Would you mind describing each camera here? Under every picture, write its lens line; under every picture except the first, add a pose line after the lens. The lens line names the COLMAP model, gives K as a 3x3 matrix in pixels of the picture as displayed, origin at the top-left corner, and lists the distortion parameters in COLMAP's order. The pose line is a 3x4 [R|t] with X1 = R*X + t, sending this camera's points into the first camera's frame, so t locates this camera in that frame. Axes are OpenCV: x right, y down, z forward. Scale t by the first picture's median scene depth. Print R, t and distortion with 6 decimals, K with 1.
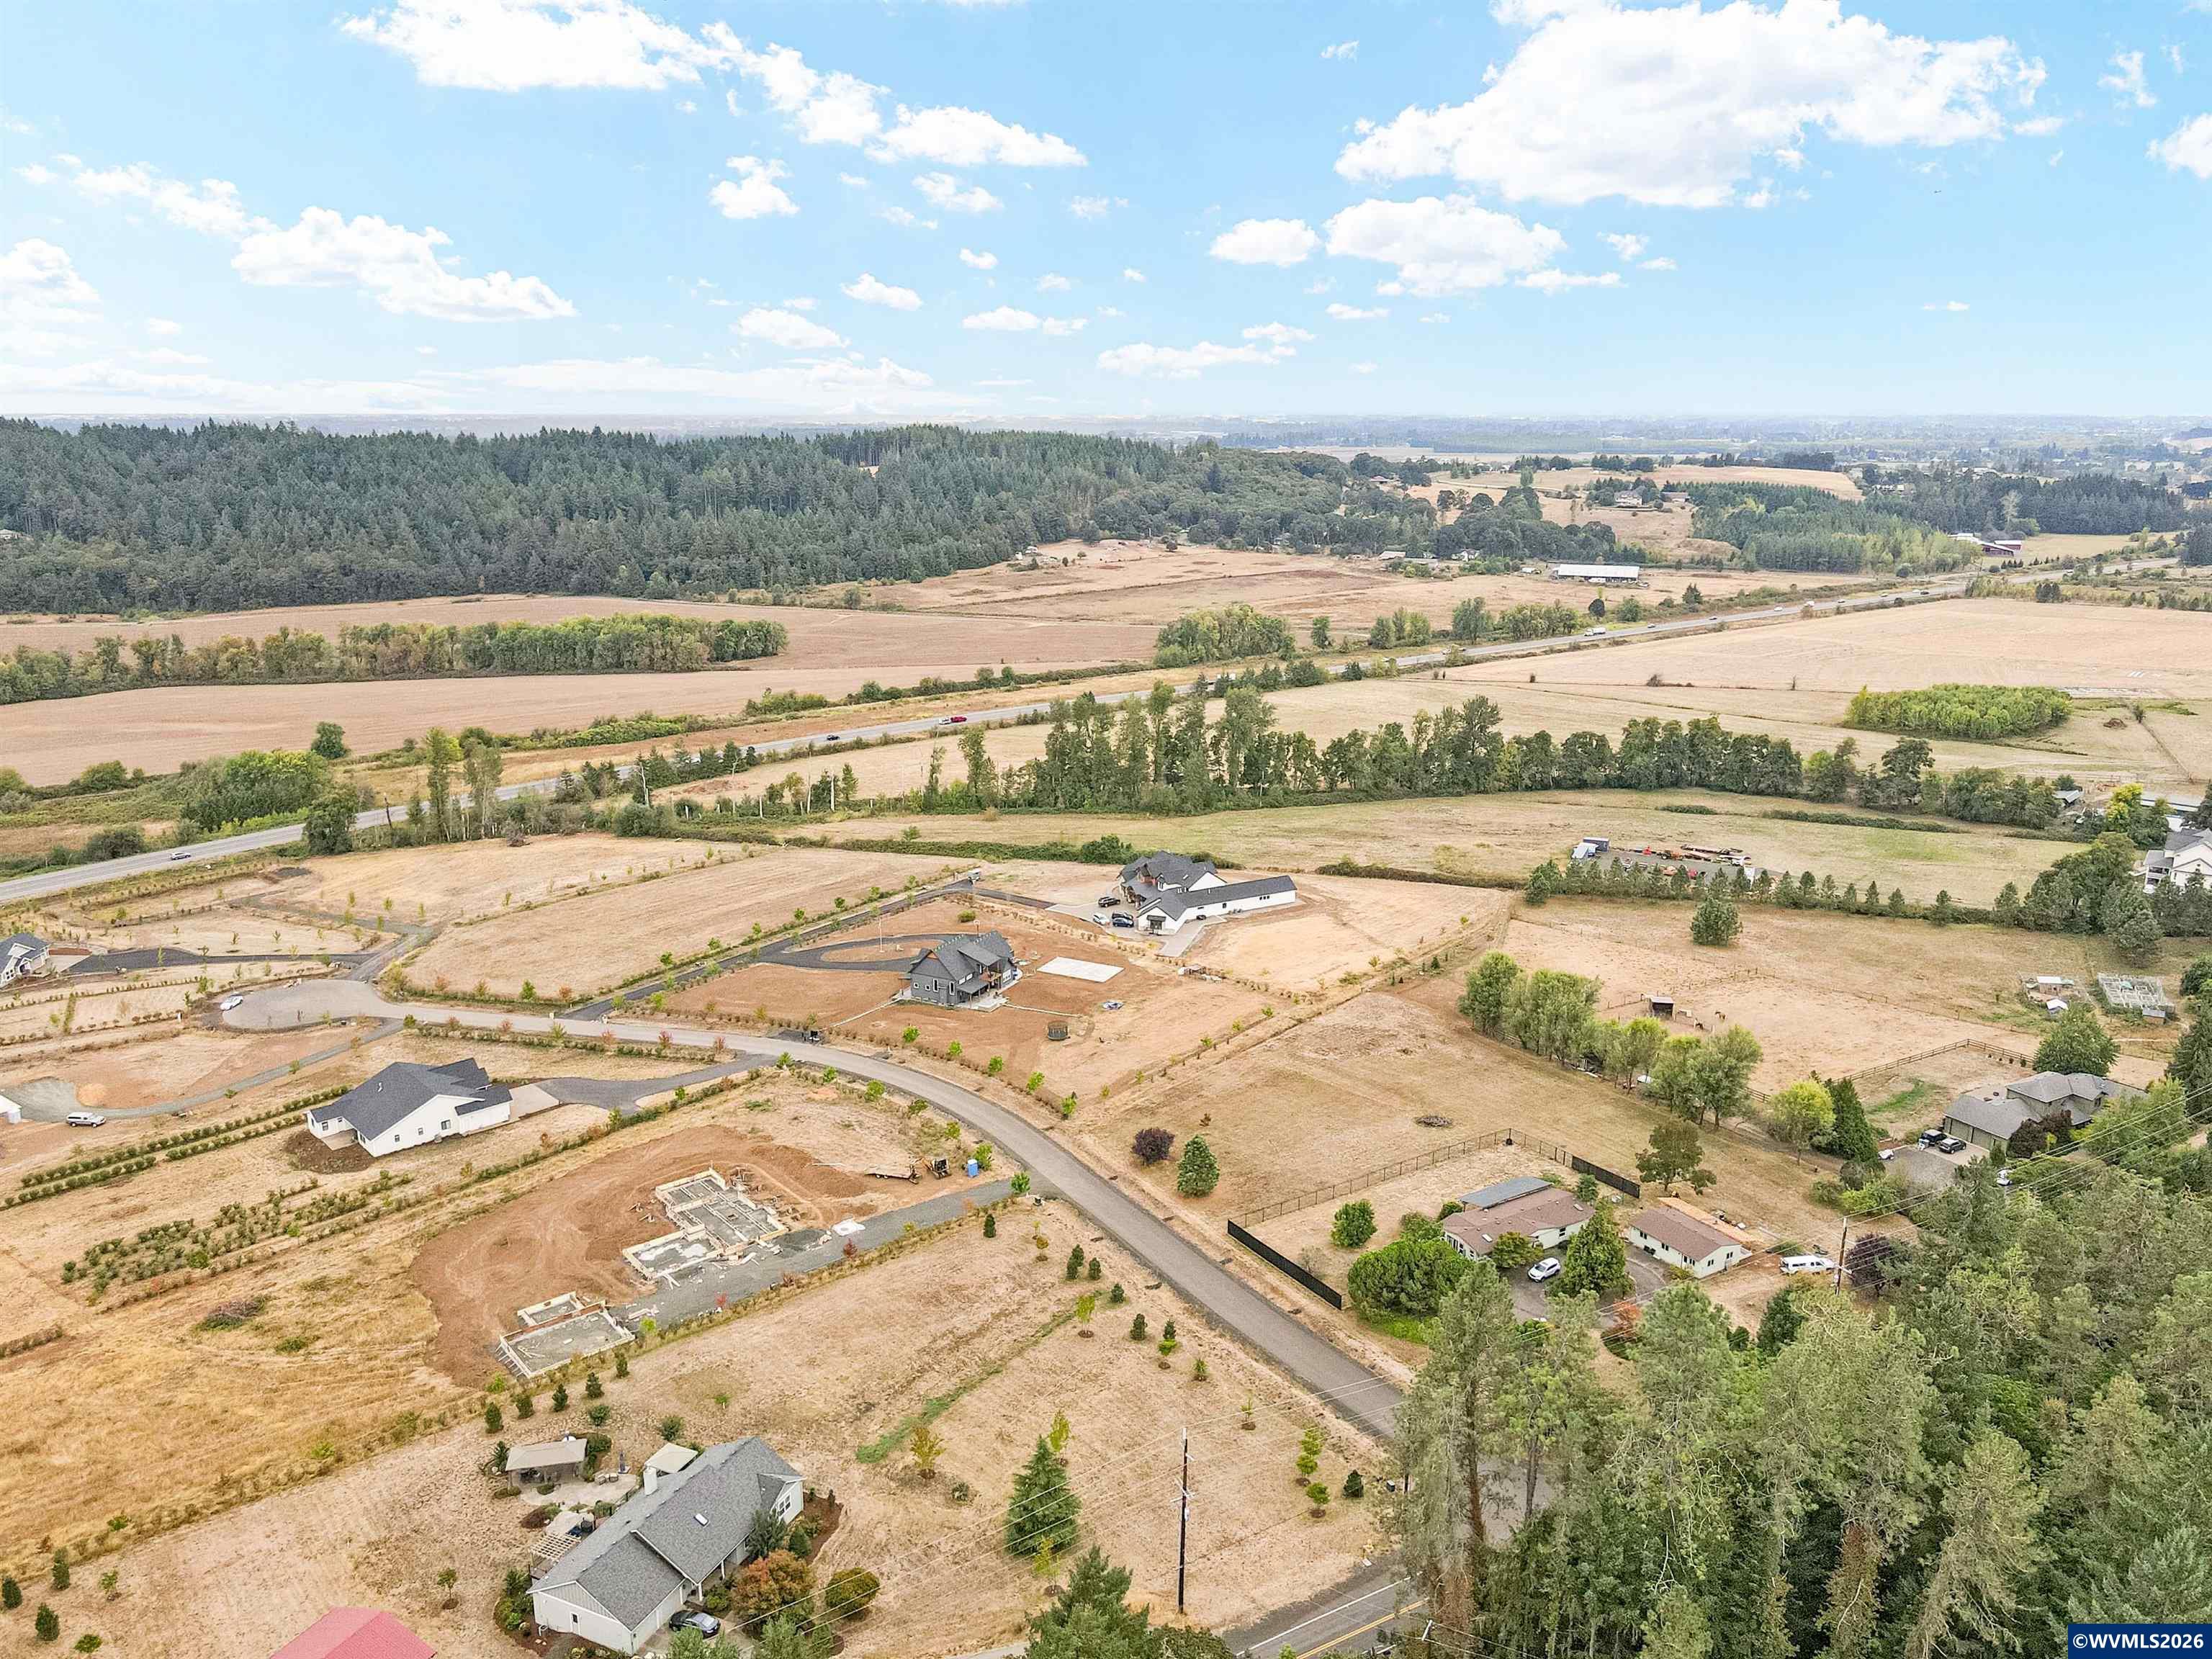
lens RADIAL K [[1626.7, 0, 1109.9], [0, 1626.7, 819.8], [0, 0, 1]] dist [-0.000420, 0.032237]
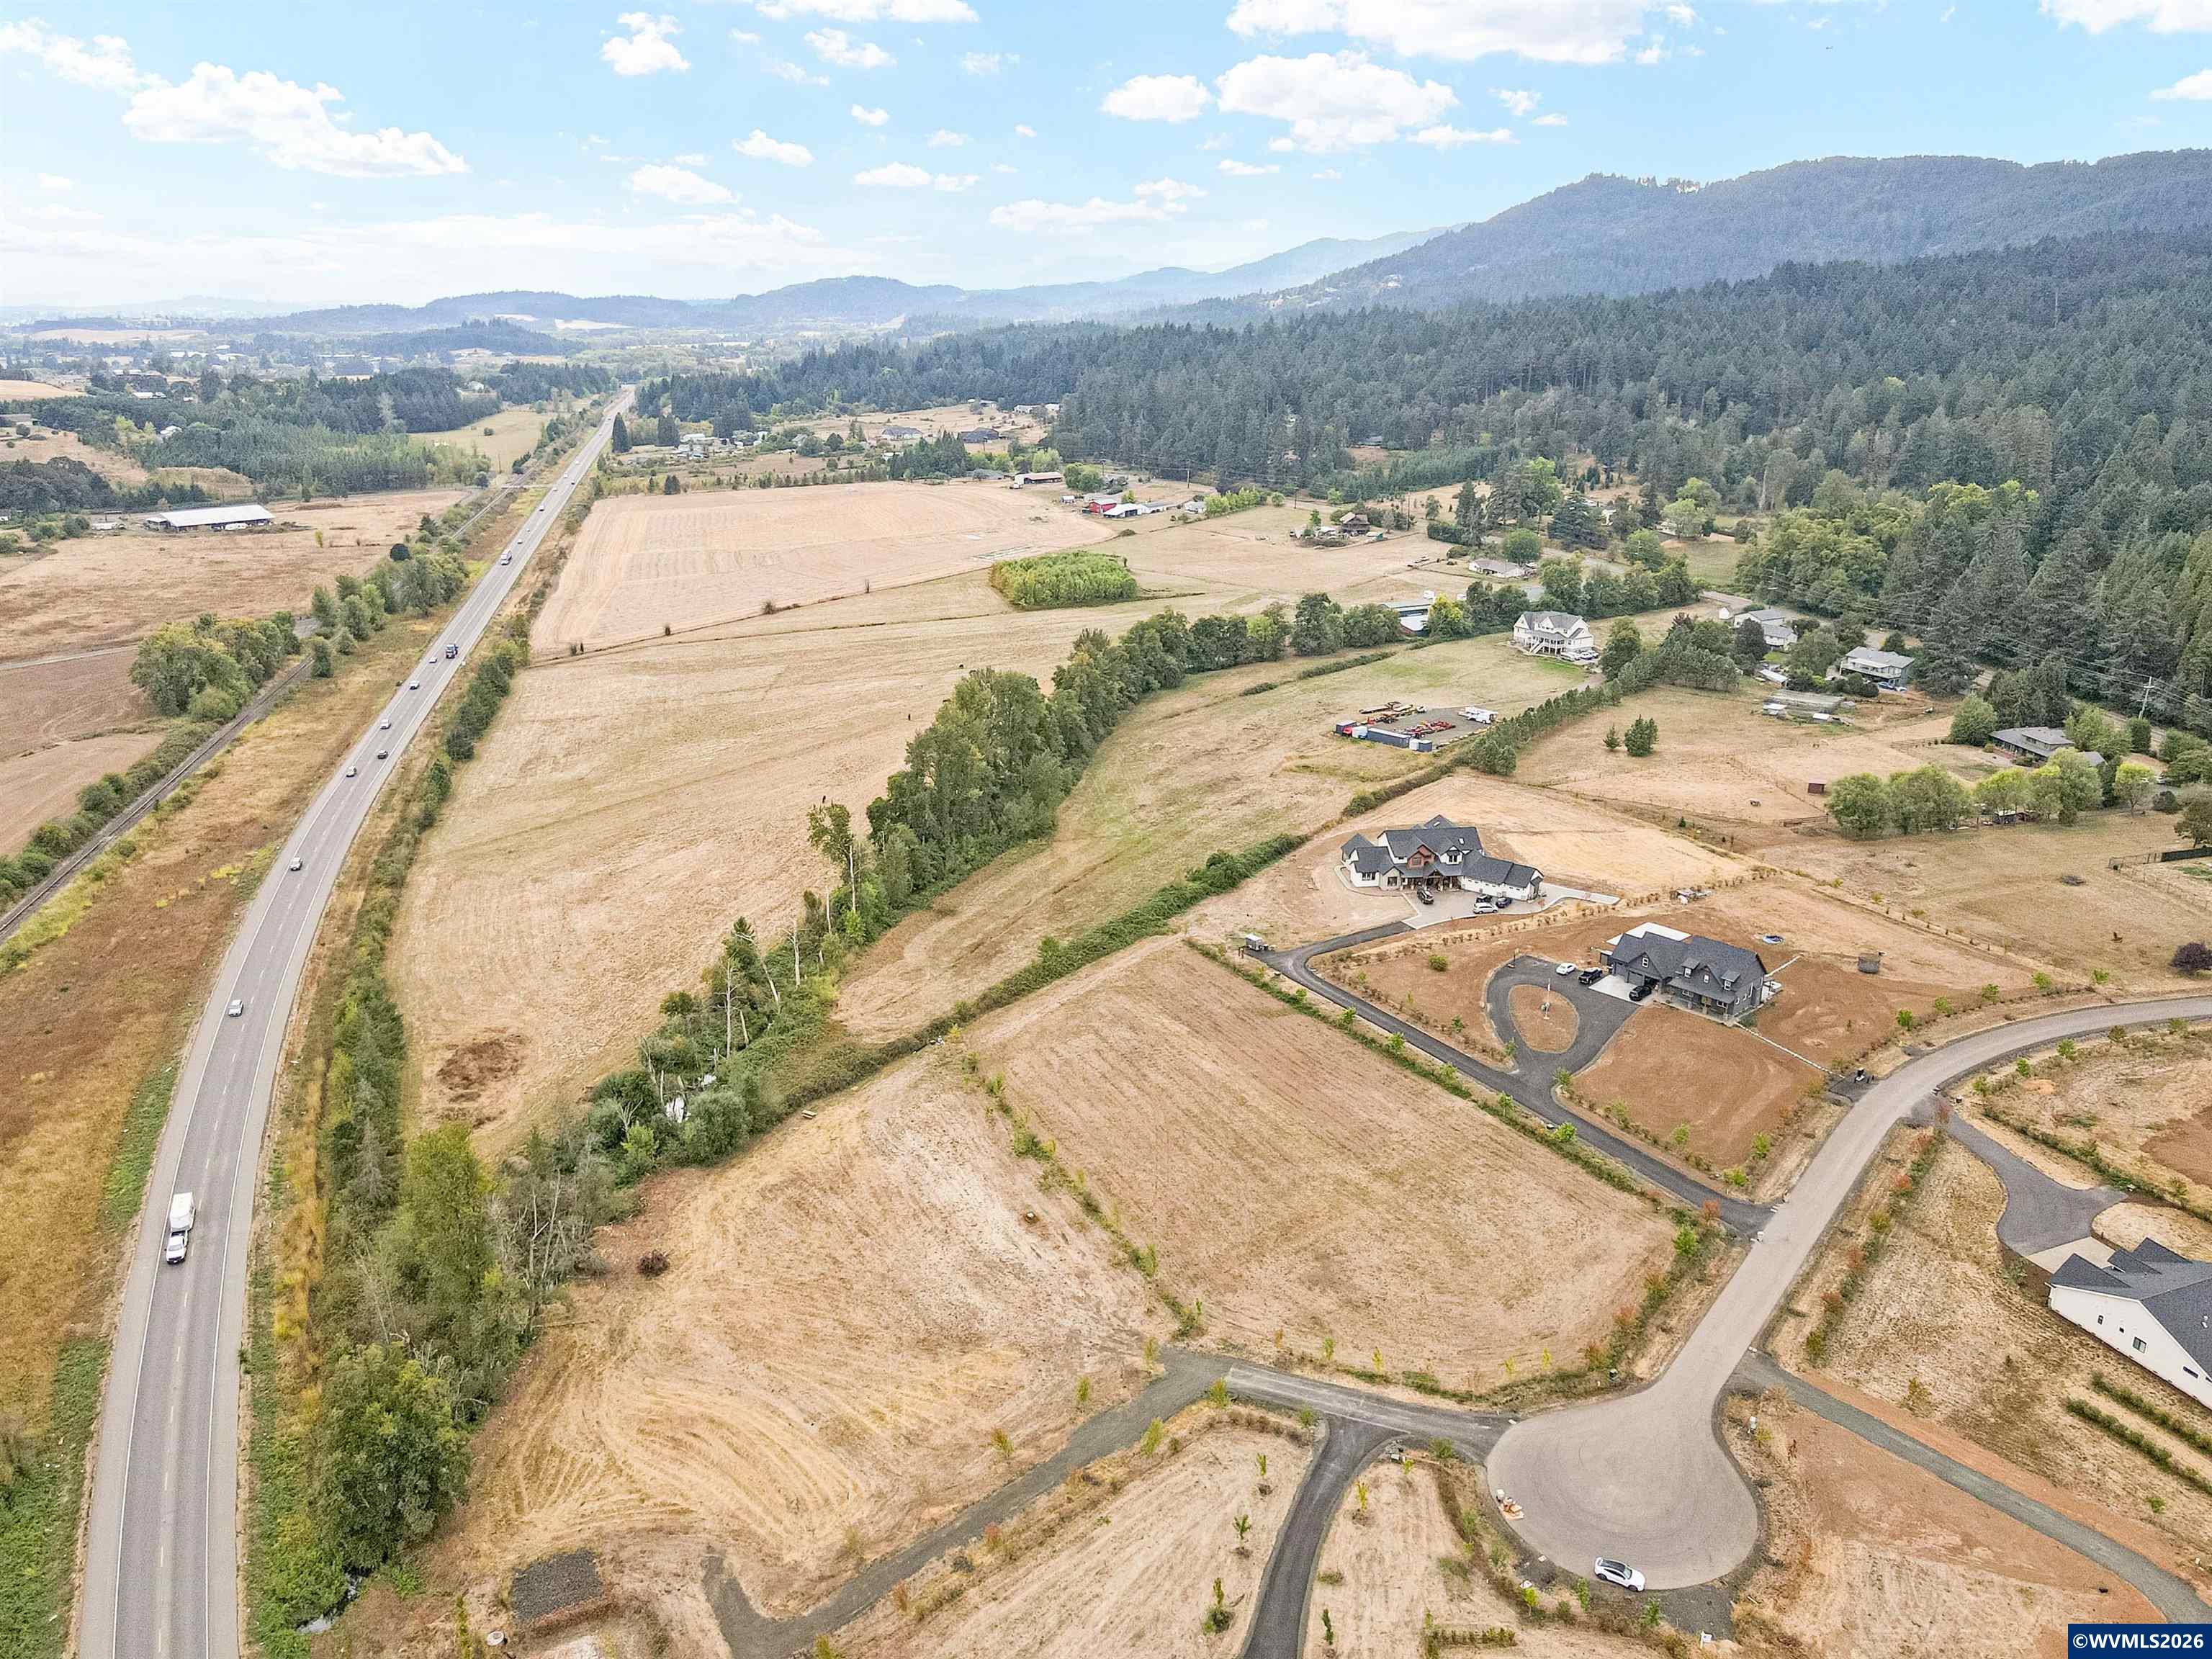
lens RADIAL K [[1626.7, 0, 1109.9], [0, 1626.7, 819.8], [0, 0, 1]] dist [-0.000420, 0.032237]
pose [[0.359182, -0.285514, 0.888521, -0.444684], [0.229702, 0.949812, 0.212352, -0.115599], [-0.904558, 0.127822, 0.406739, 0.412295]]
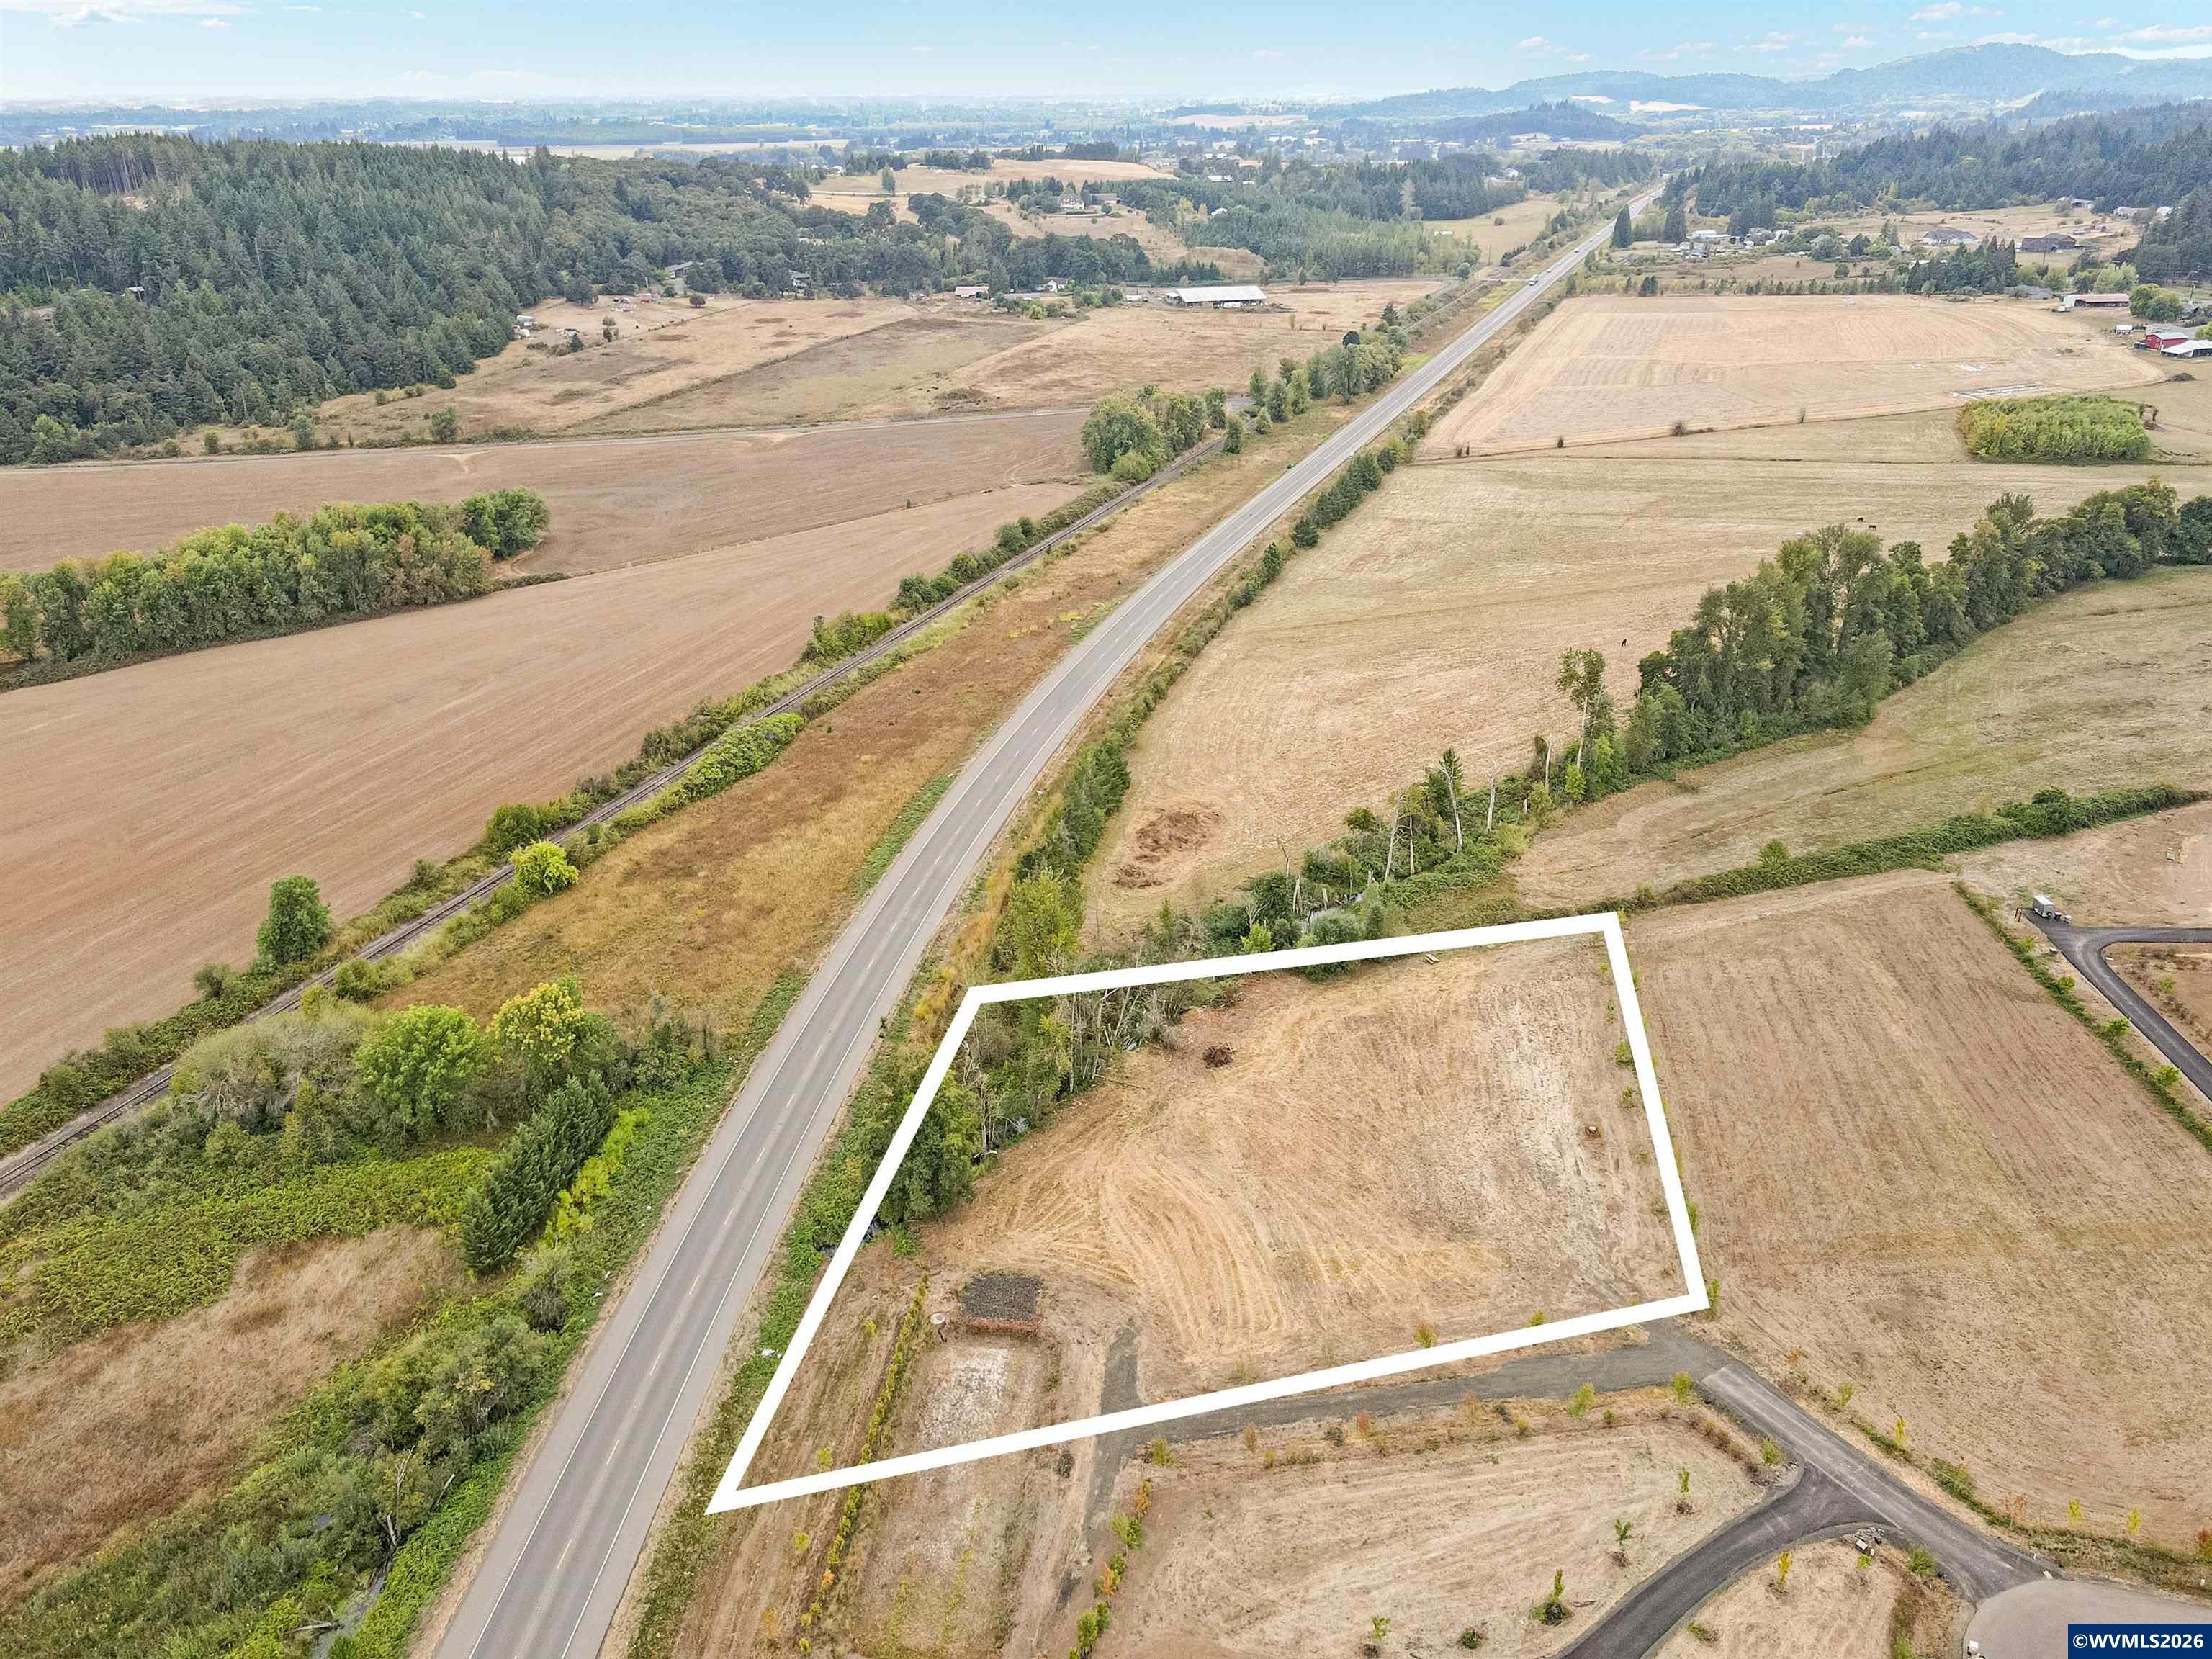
lens RADIAL K [[1626.7, 0, 1109.9], [0, 1626.7, 819.8], [0, 0, 1]] dist [-0.000420, 0.032237]
pose [[0.826770, -0.239481, 0.509018, -0.397194], [0.148201, 0.965618, 0.213586, -0.107372], [-0.542667, -0.101150, 0.833835, 0.373842]]
